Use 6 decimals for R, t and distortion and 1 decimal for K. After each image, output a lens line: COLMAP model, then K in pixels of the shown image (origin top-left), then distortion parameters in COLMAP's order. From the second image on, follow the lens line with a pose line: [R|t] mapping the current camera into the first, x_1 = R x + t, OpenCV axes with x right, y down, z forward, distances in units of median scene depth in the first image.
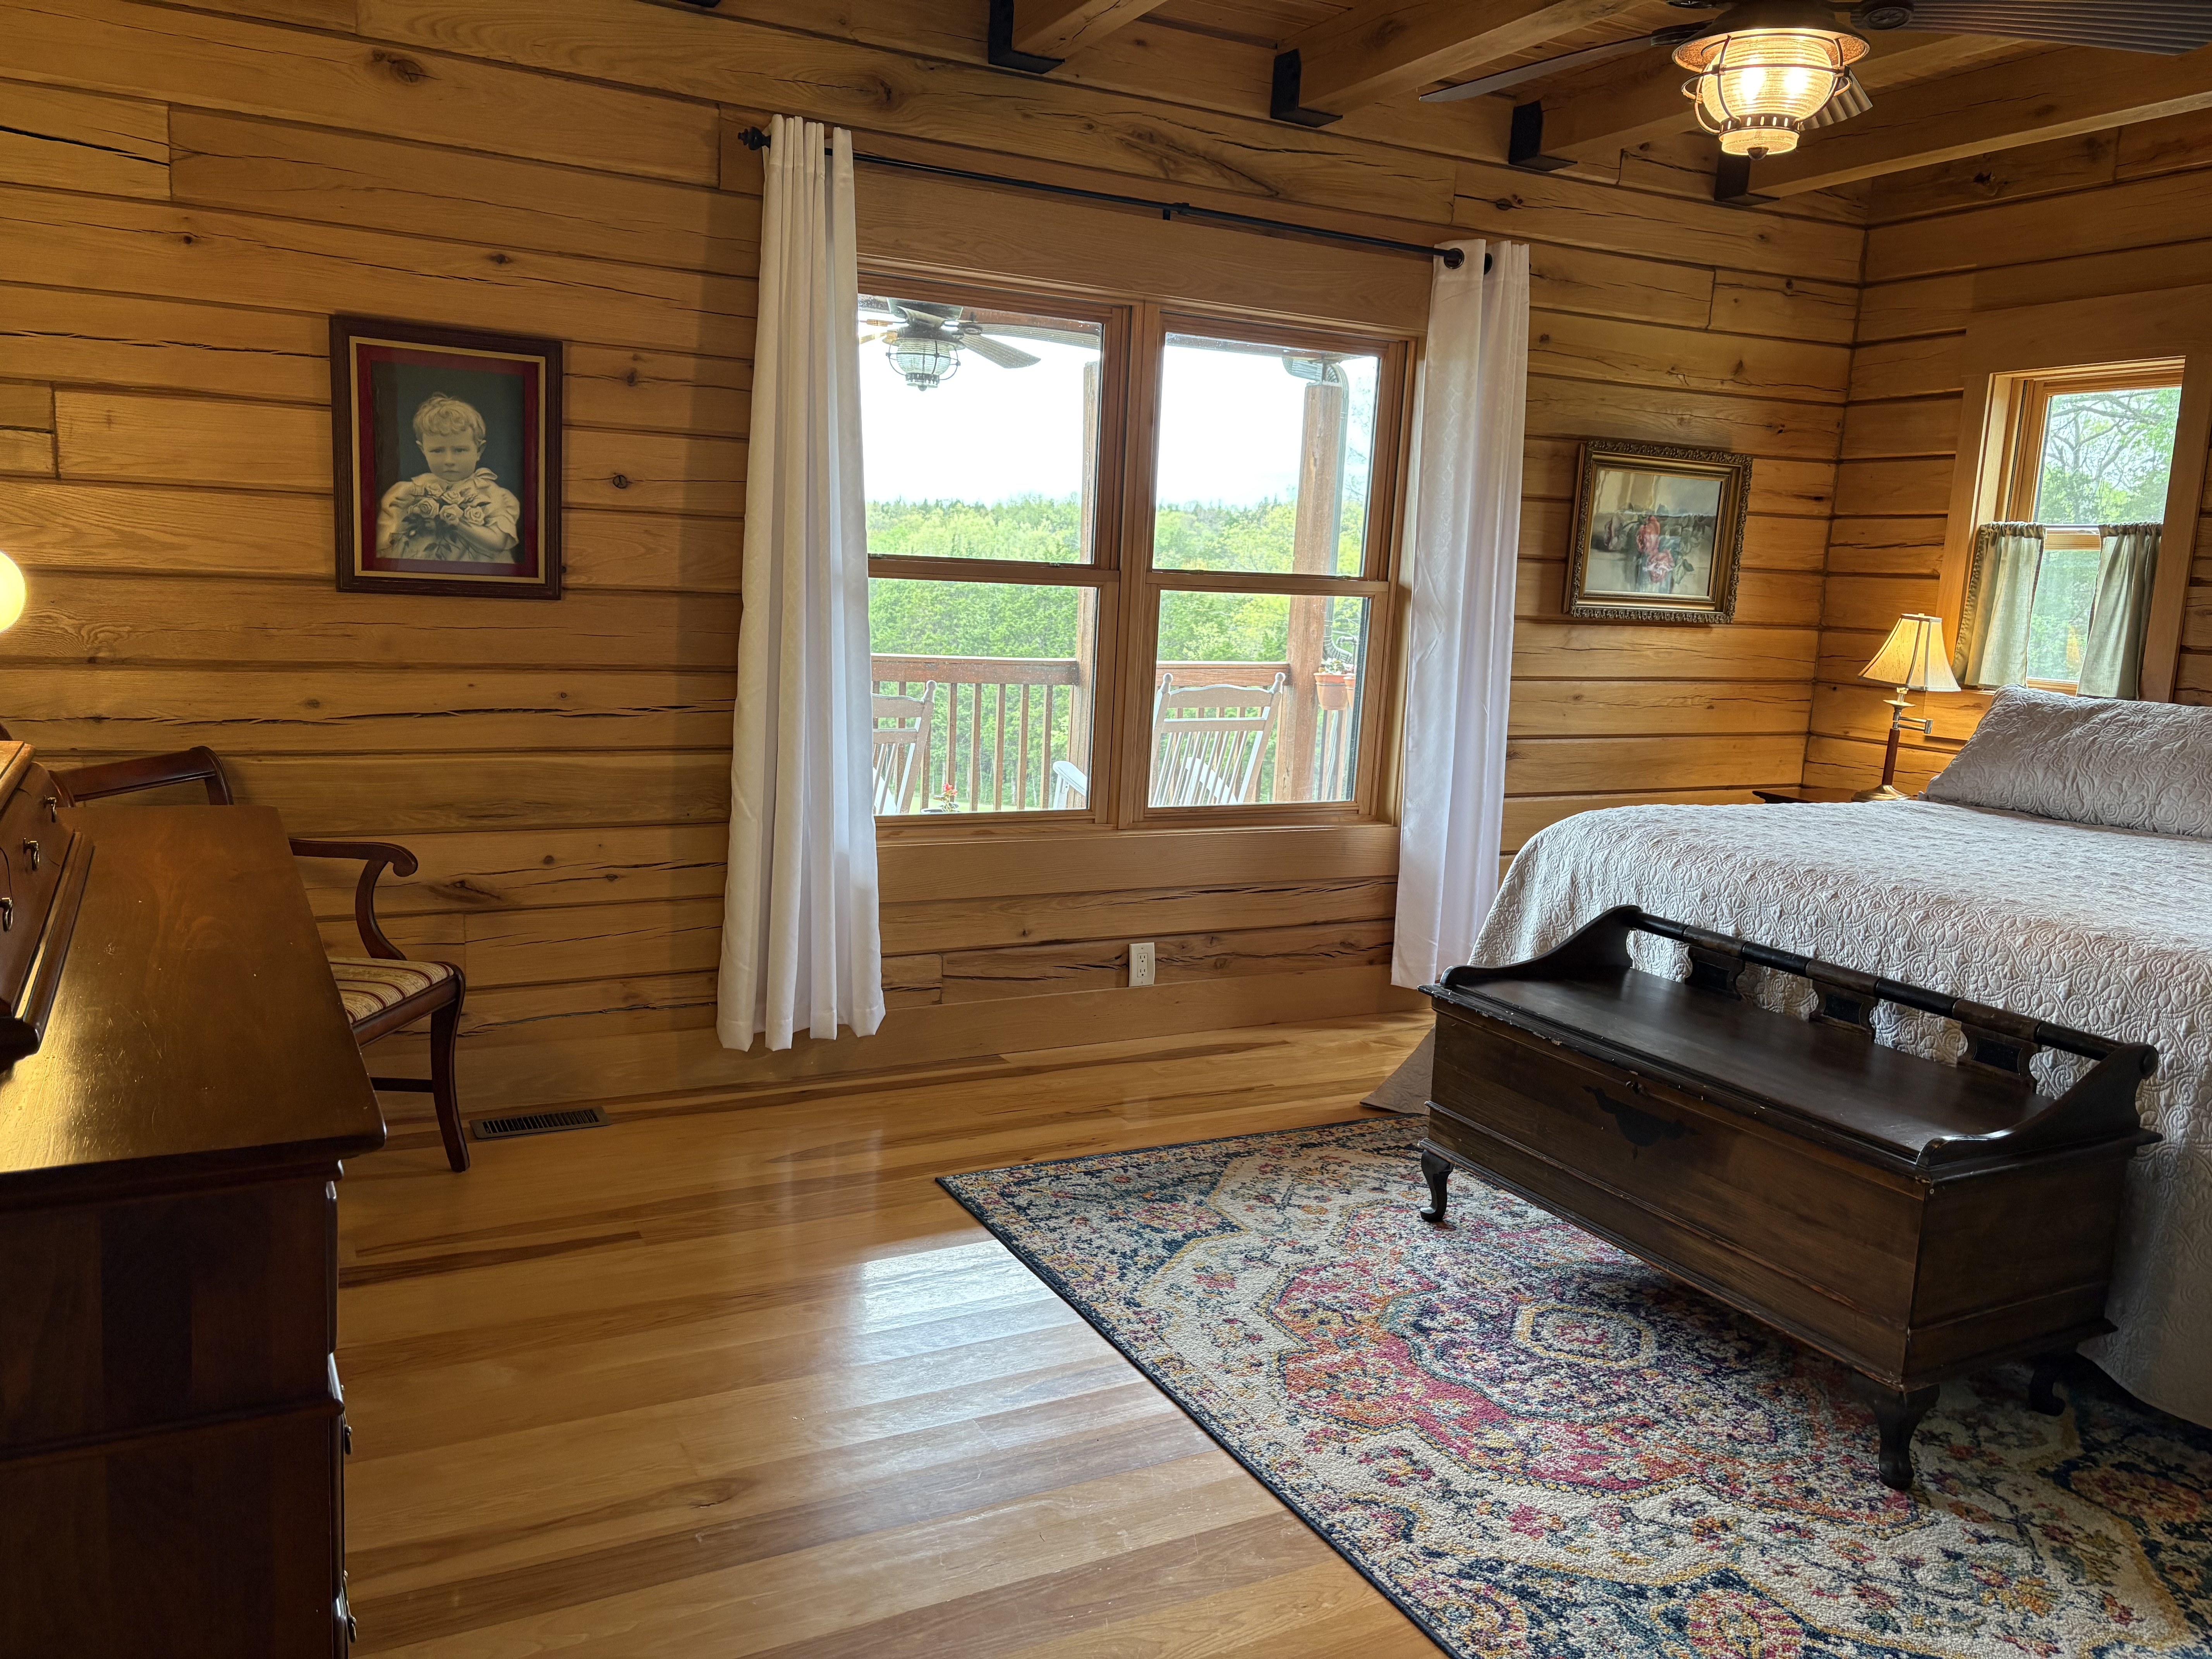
lens RADIAL K [[1673.0, 0, 1106.7], [0, 1673.0, 830.1], [0, 0, 1]] dist [0.048195, -0.054885]
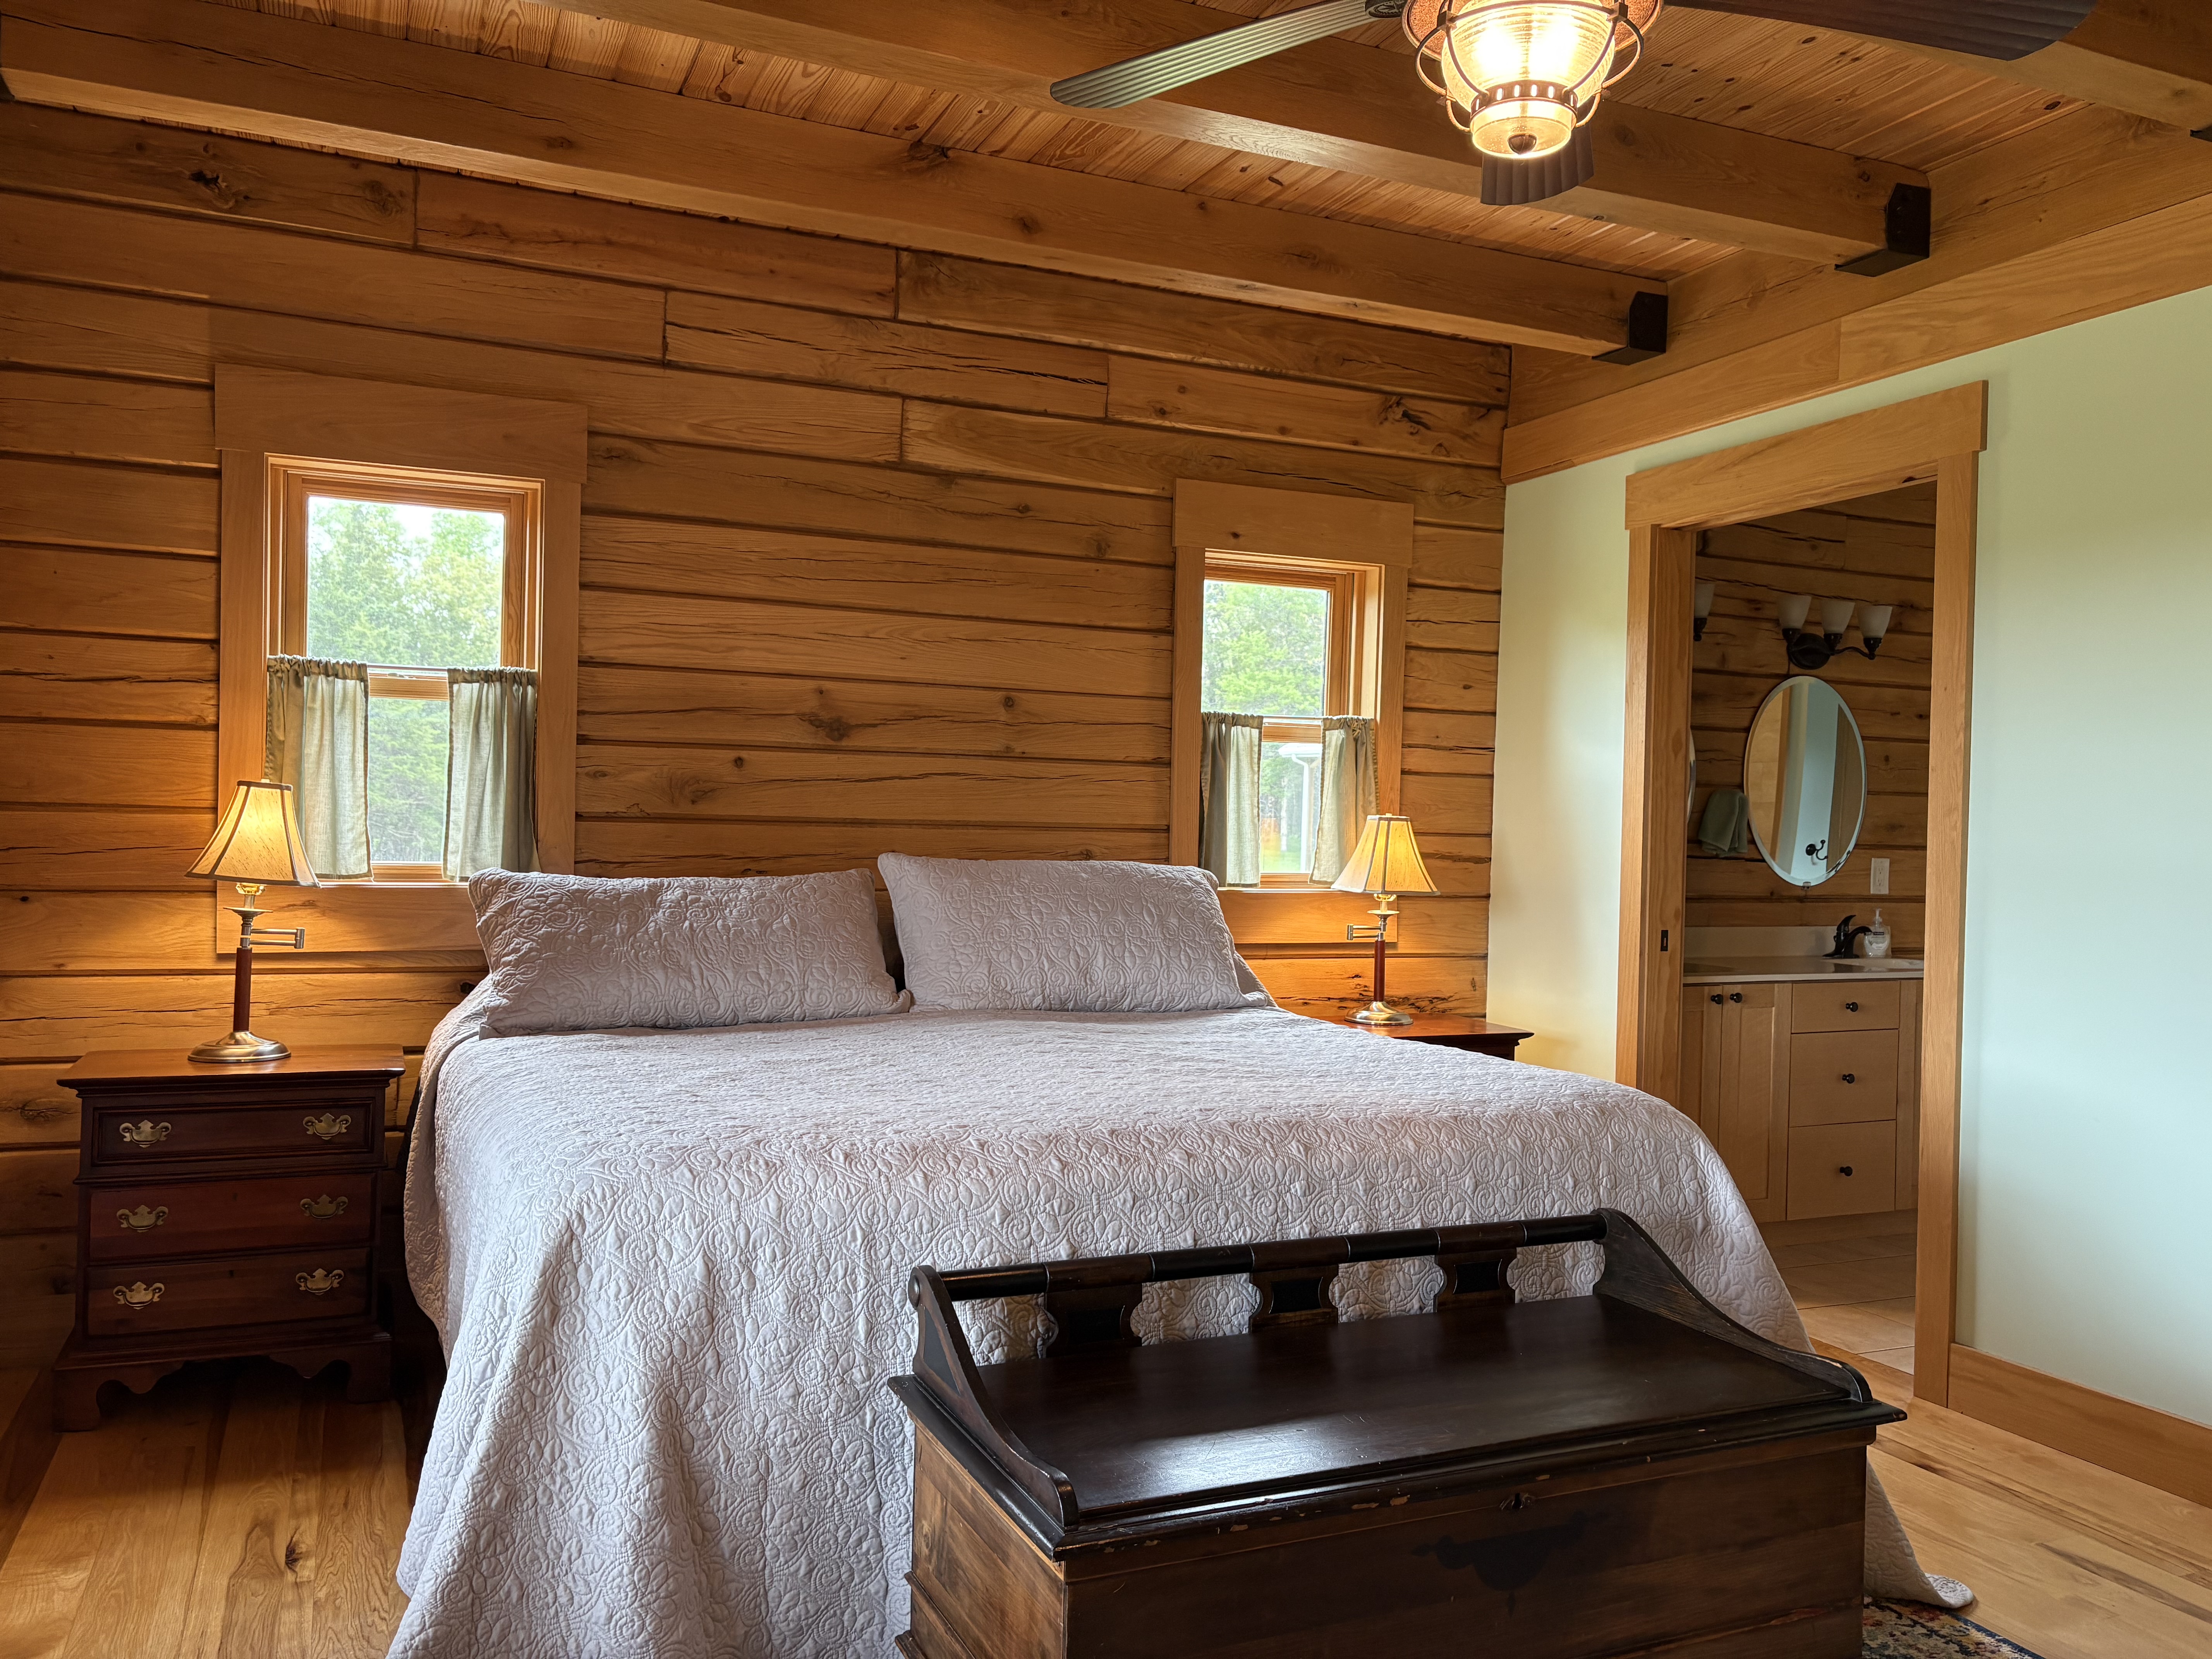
lens RADIAL K [[1673.0, 0, 1108.2], [0, 1673.0, 834.6], [0, 0, 1]] dist [0.048195, -0.054885]
pose [[0.064172, -0.044050, 0.996966, -0.208039], [0.136309, 0.990049, 0.034971, -0.091685], [-0.988586, 0.133652, 0.069538, 0.678444]]
